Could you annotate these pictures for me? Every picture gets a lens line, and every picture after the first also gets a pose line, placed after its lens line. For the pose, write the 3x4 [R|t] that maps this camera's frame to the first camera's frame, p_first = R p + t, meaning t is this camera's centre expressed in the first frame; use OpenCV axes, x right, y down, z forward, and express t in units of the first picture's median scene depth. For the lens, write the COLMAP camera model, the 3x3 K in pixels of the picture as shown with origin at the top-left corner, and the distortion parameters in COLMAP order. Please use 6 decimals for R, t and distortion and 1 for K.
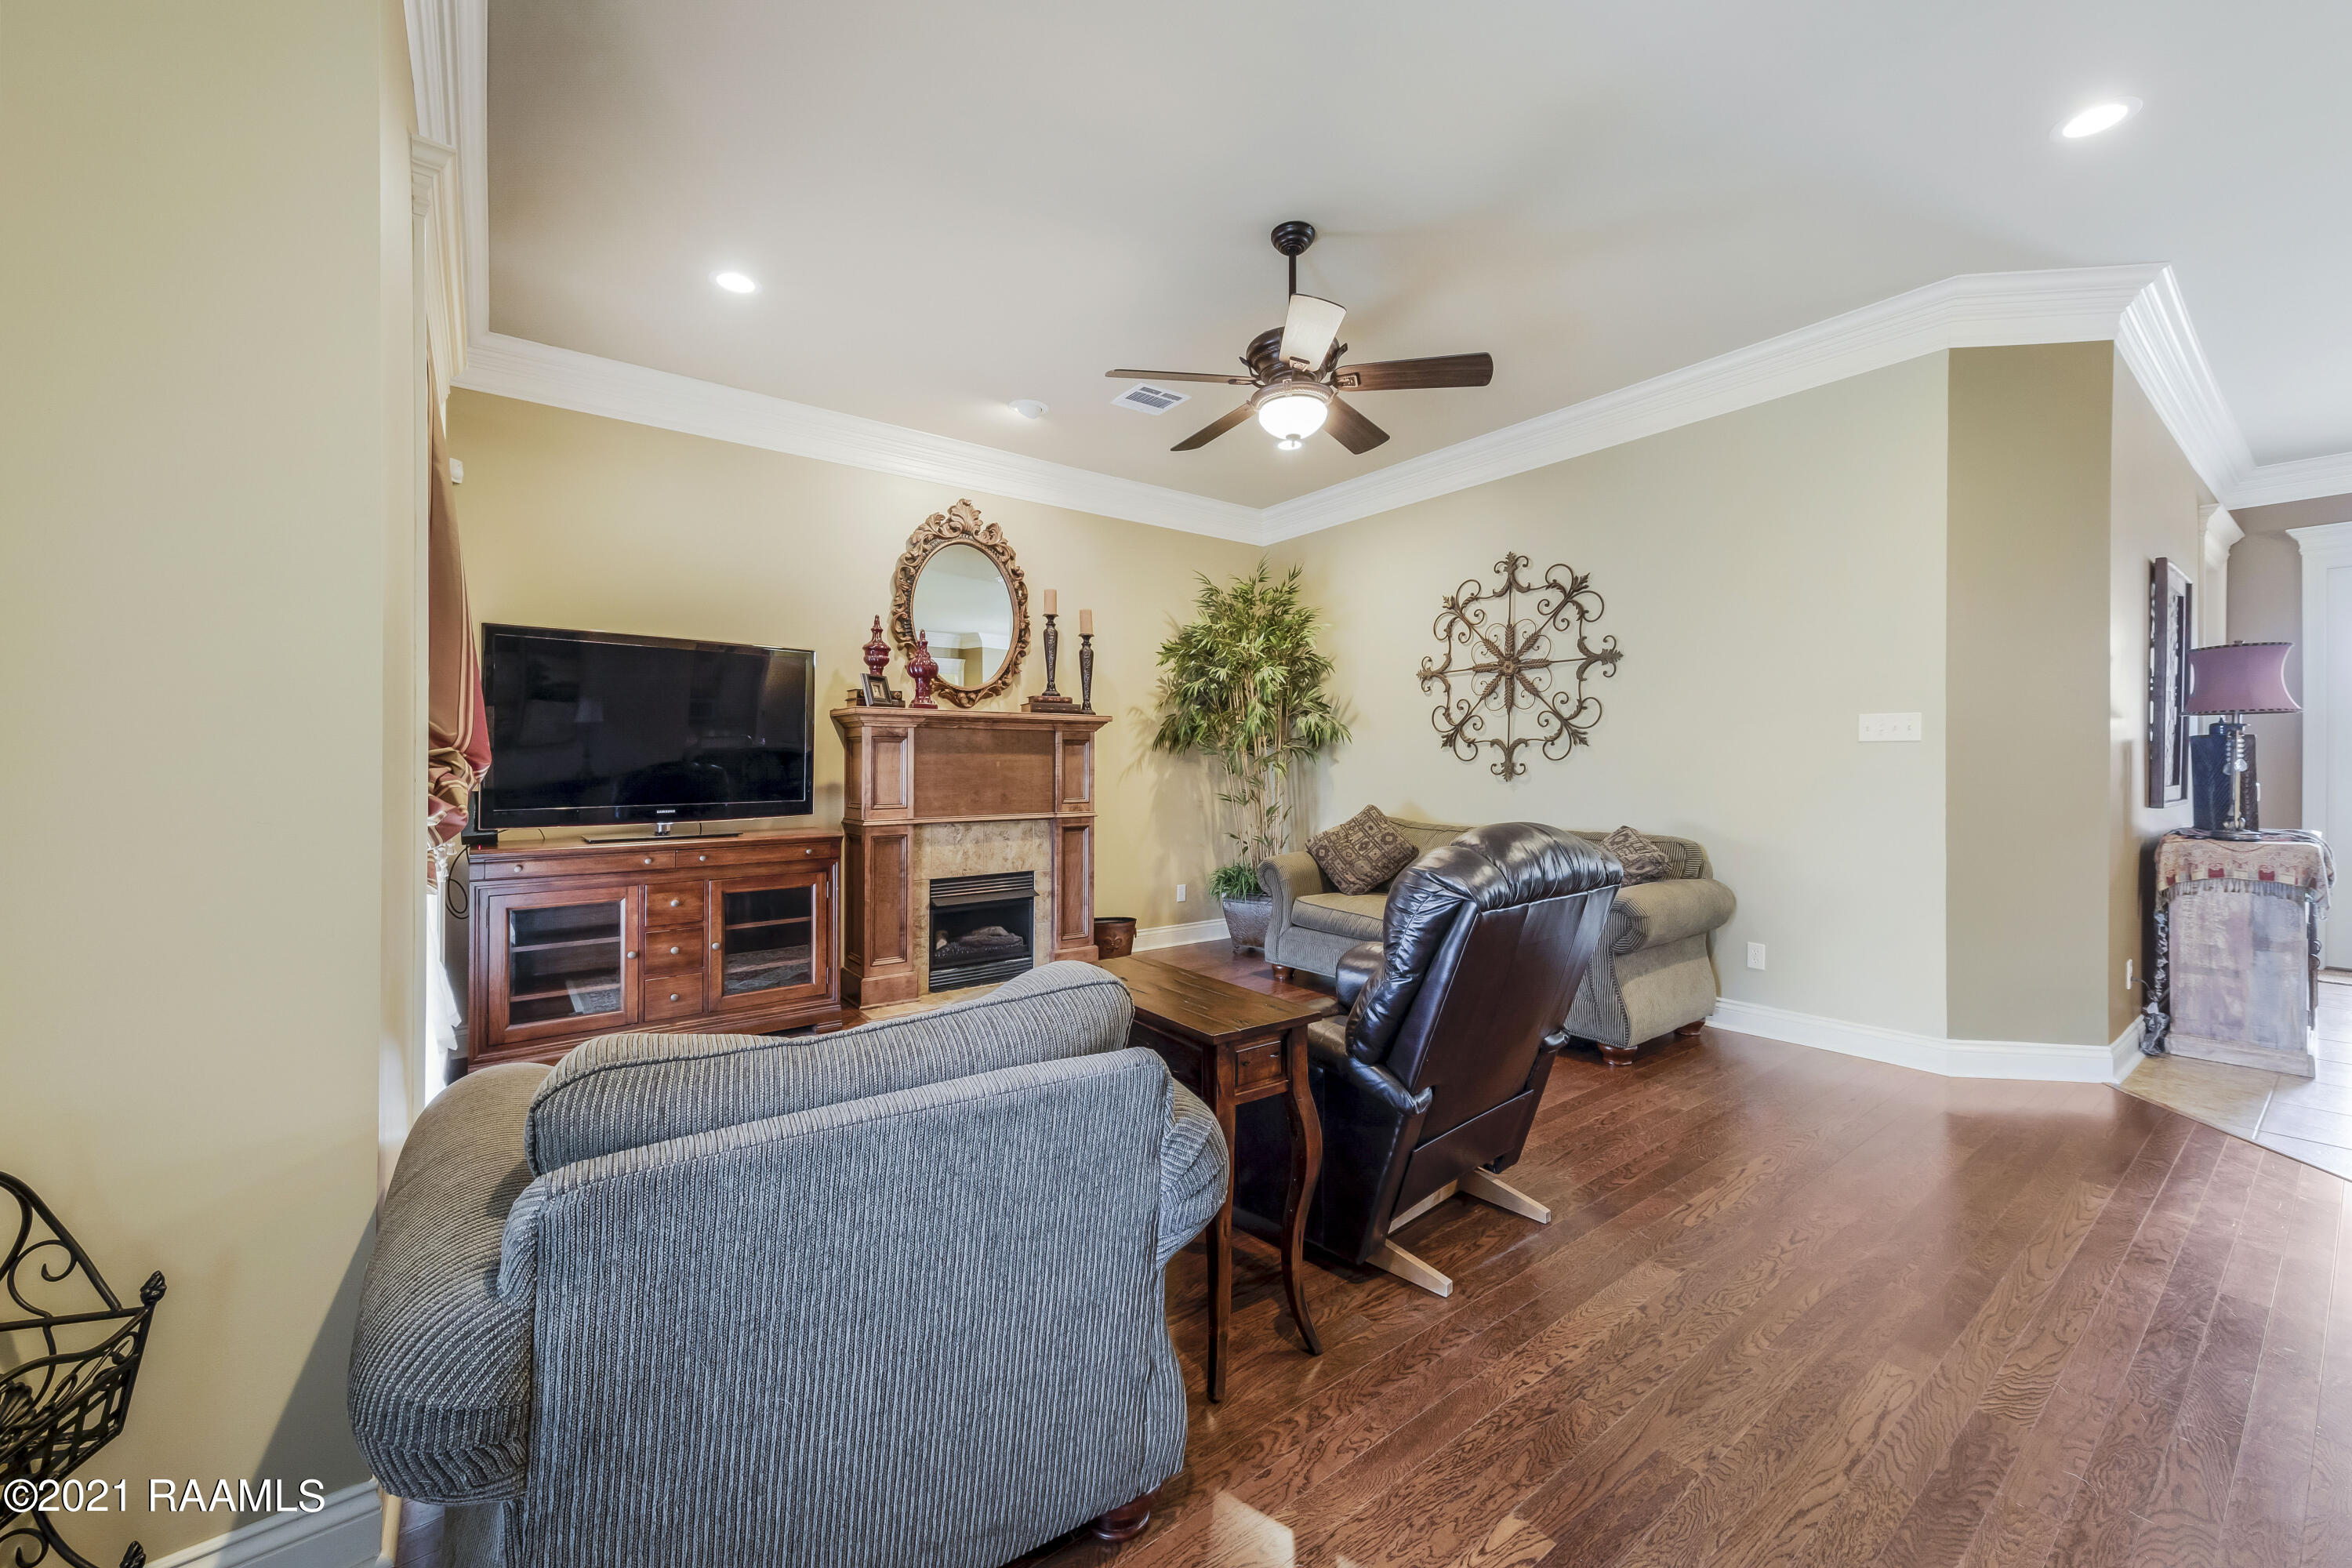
lens RADIAL K [[912.5, 0, 1172.7], [0, 912.5, 774.0], [0, 0, 1]] dist [0.004748, -0.000117]
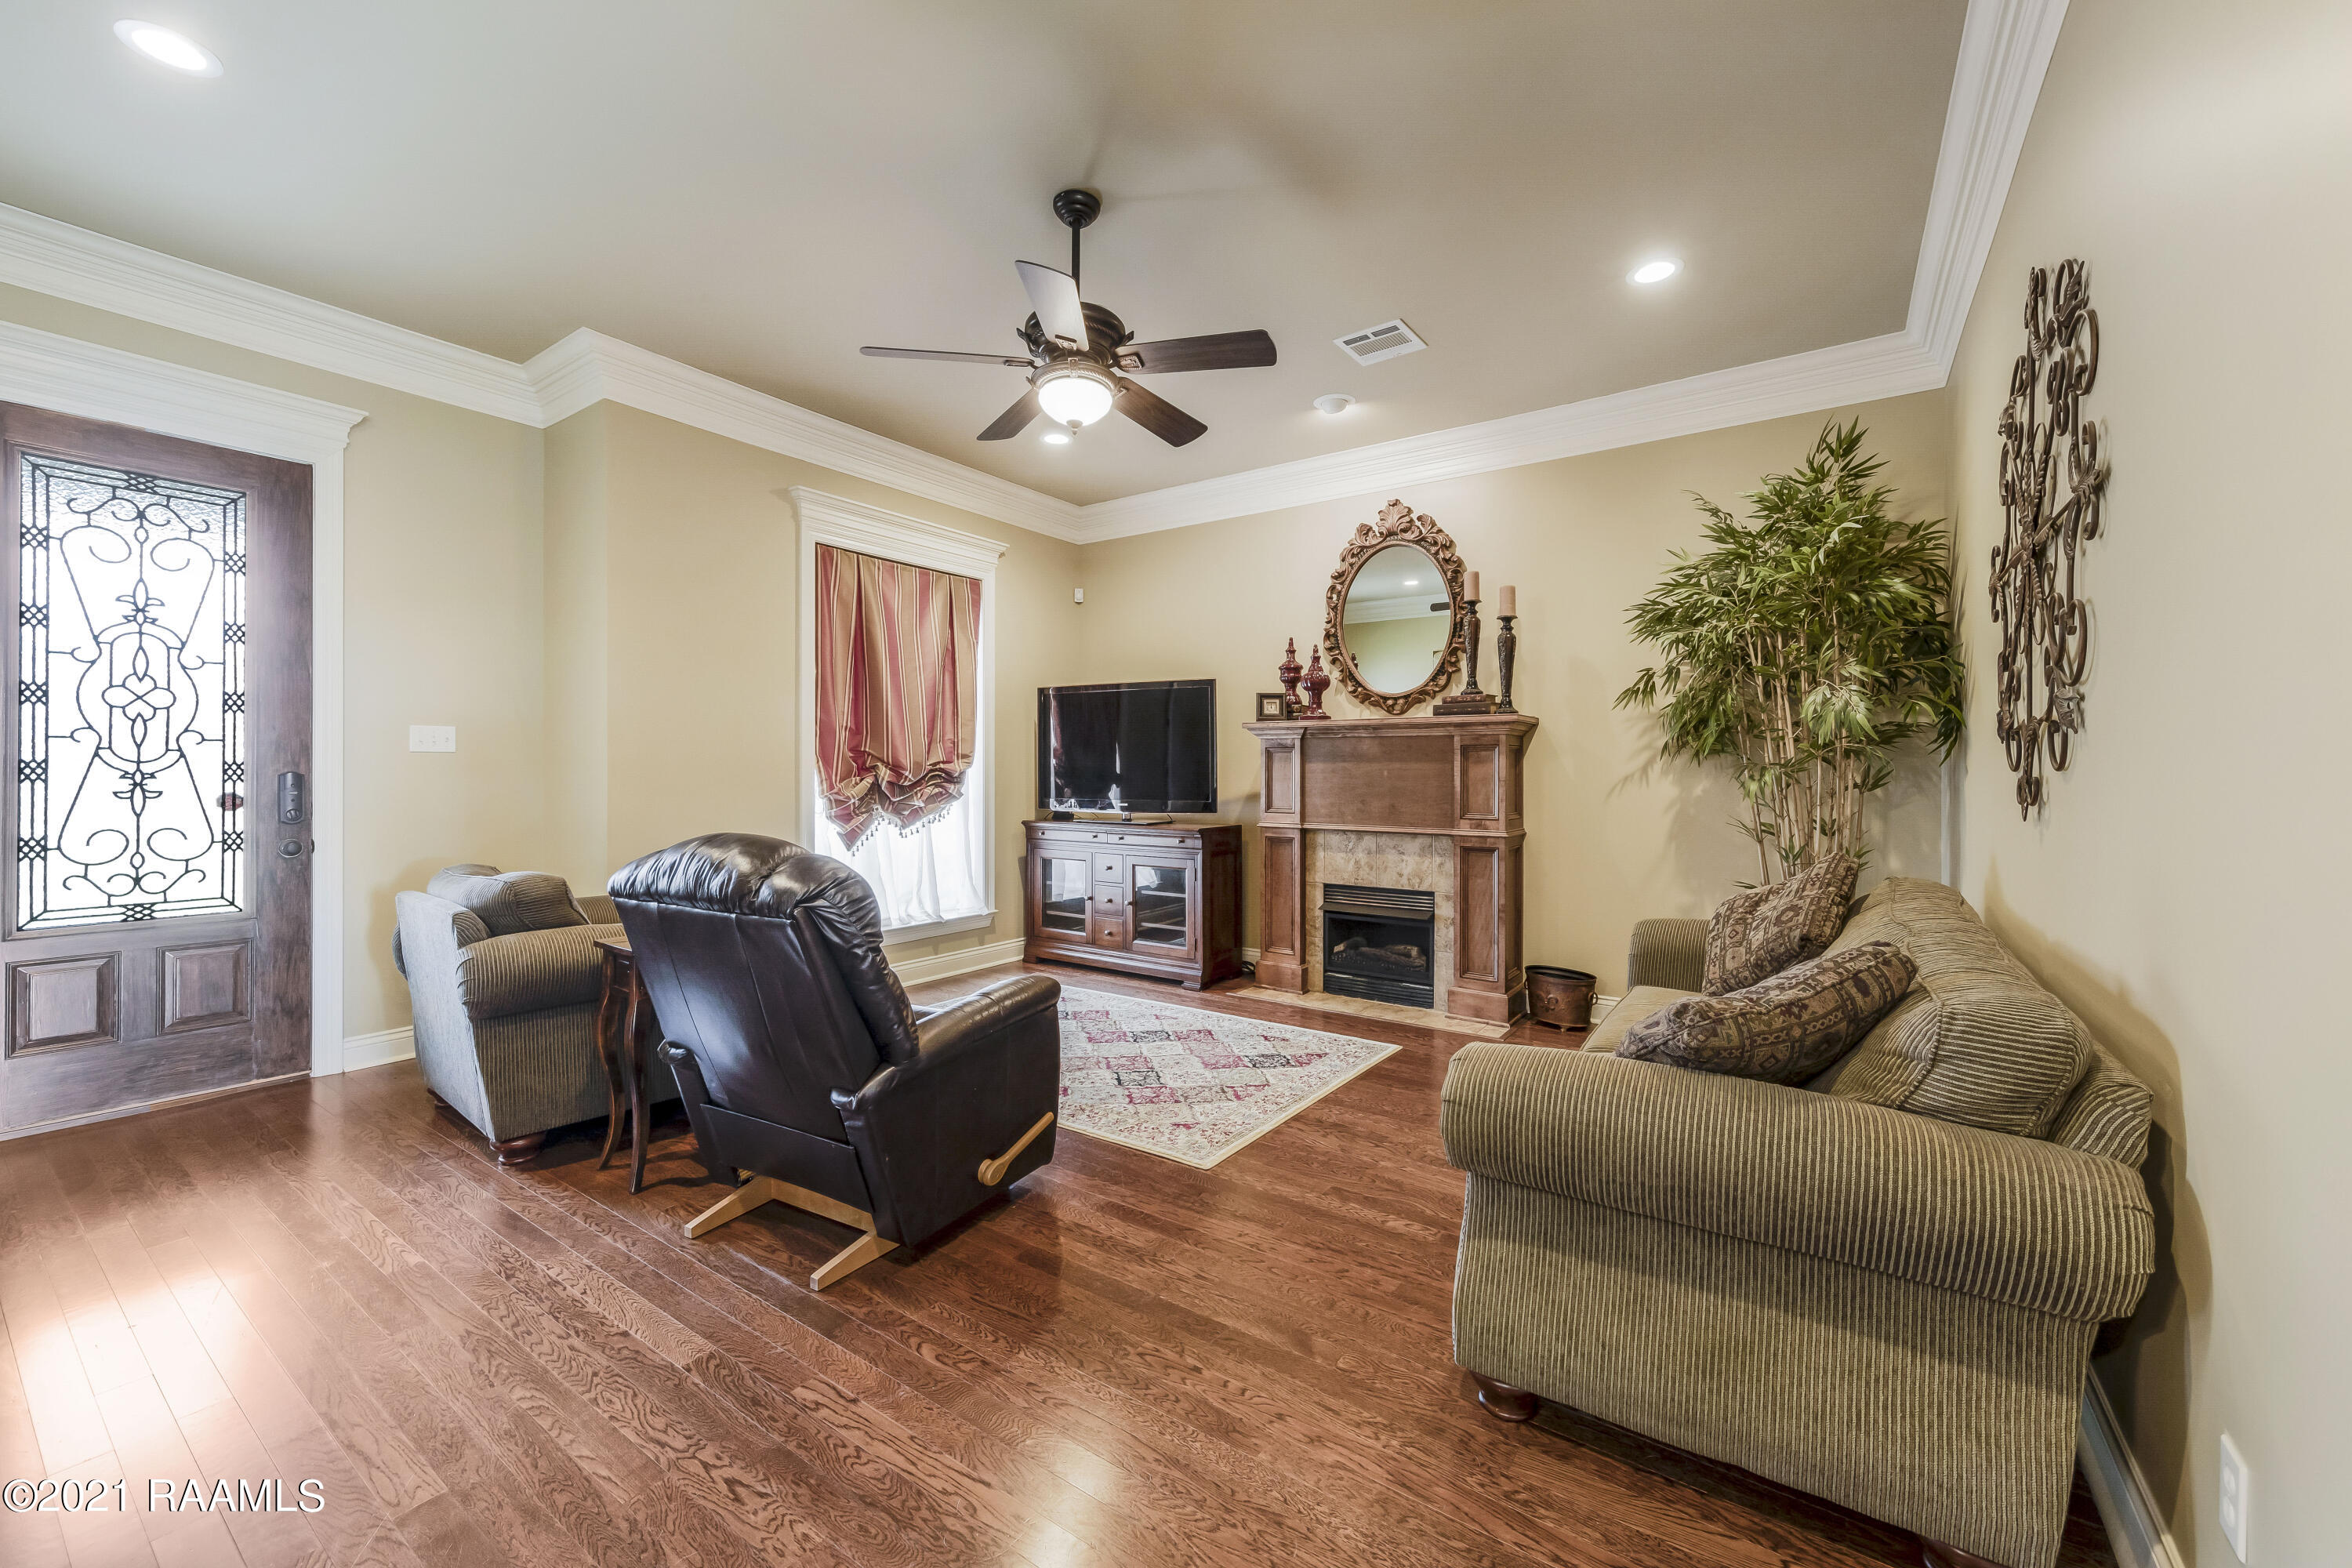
lens RADIAL K [[912.5, 0, 1172.7], [0, 912.5, 774.0], [0, 0, 1]] dist [0.004748, -0.000117]
pose [[0.309466, 0.007802, -0.950879, 0.647399], [-0.013654, 0.999900, 0.003760, -0.010329], [0.950813, 0.011820, 0.309541, 0.498441]]
